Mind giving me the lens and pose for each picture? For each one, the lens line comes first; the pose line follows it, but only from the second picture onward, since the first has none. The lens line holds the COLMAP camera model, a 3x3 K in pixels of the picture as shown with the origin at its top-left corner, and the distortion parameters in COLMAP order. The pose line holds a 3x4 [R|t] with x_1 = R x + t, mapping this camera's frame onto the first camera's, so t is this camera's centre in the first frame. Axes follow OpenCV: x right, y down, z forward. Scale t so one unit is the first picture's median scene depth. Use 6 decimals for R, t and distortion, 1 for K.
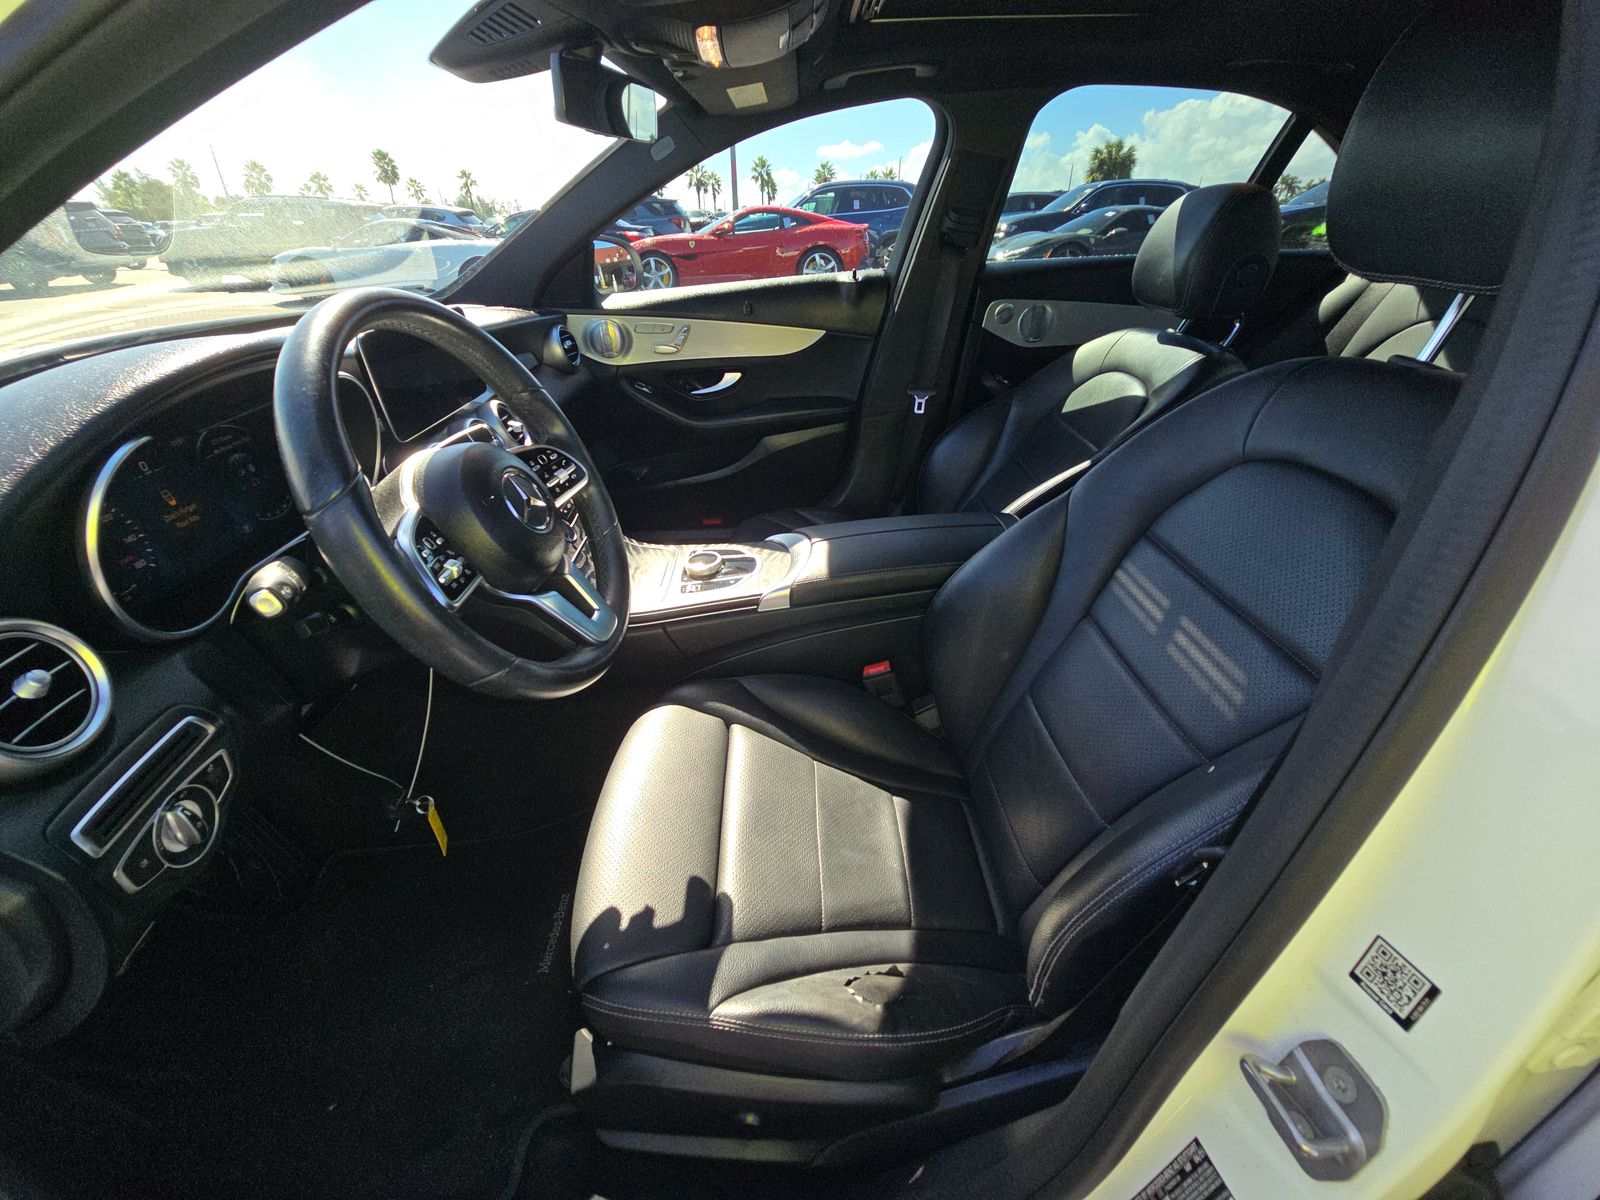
lens RADIAL K [[652.2, 0, 799.6], [0, 652.2, 601.3], [0, 0, 1]] dist [0.009786, -0.008708]
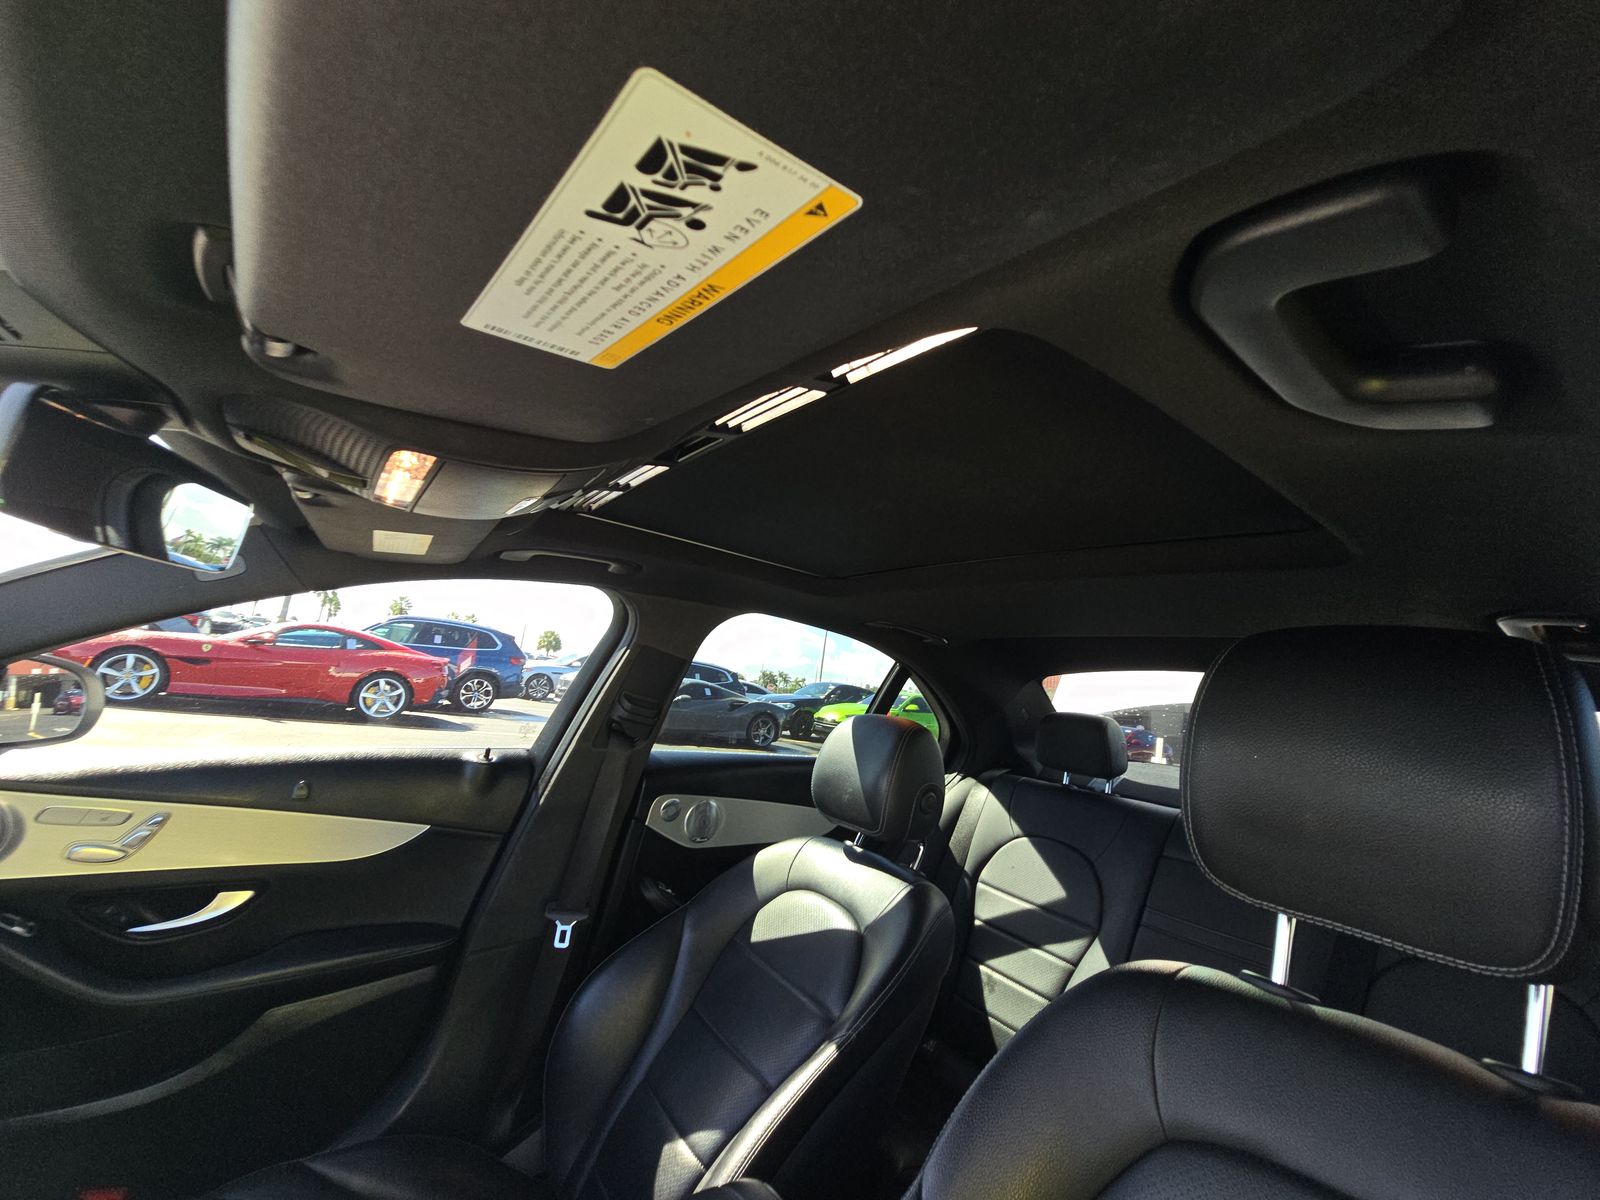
lens RADIAL K [[652.2, 0, 809.5], [0, 652.2, 588.4], [0, 0, 1]] dist [0.009786, -0.008708]
pose [[0.812943, 0.216840, 0.540467, -0.059653], [0.159813, 0.809385, -0.565115, -0.157181], [-0.559986, 0.545780, 0.623330, 0.202082]]
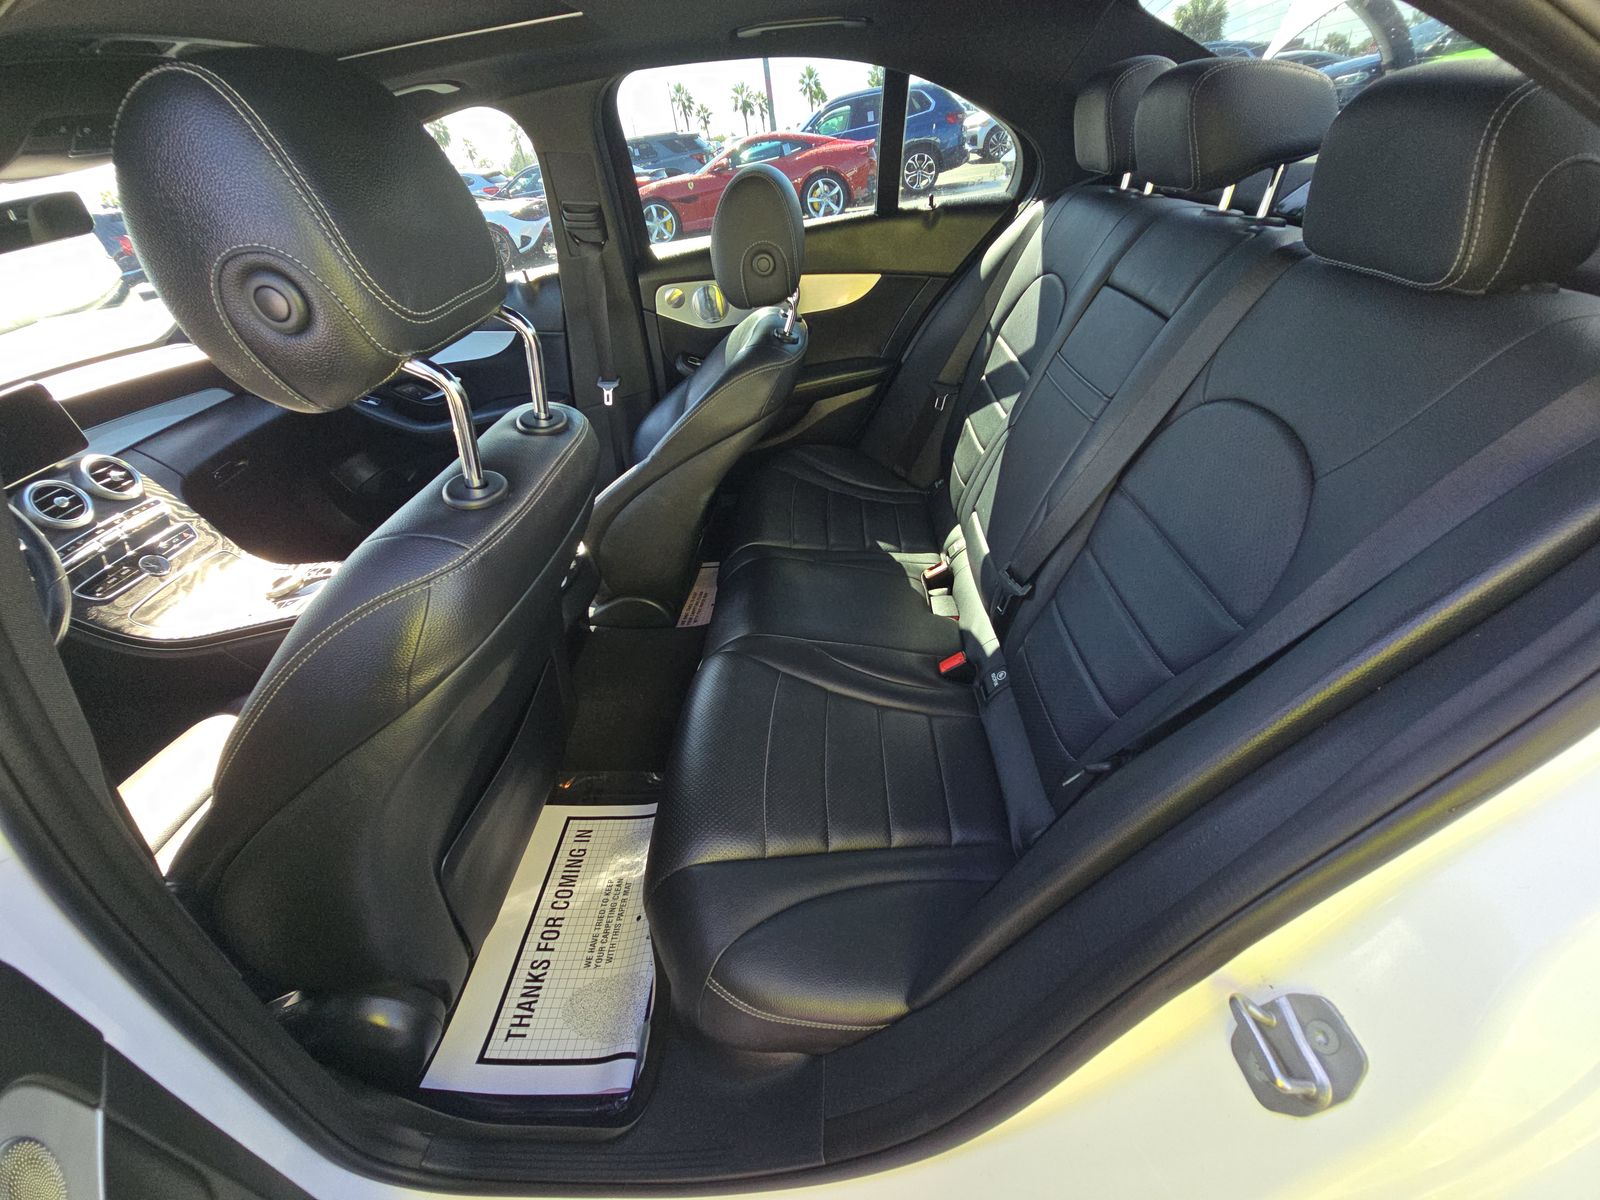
lens RADIAL K [[652.2, 0, 795.6], [0, 652.2, 599.5], [0, 0, 1]] dist [0.009786, -0.008708]
pose [[0.990668, -0.037111, -0.131150, 0.586227], [0.048884, 0.994945, 0.087720, -0.054299], [0.127232, -0.093313, 0.987474, -0.017733]]
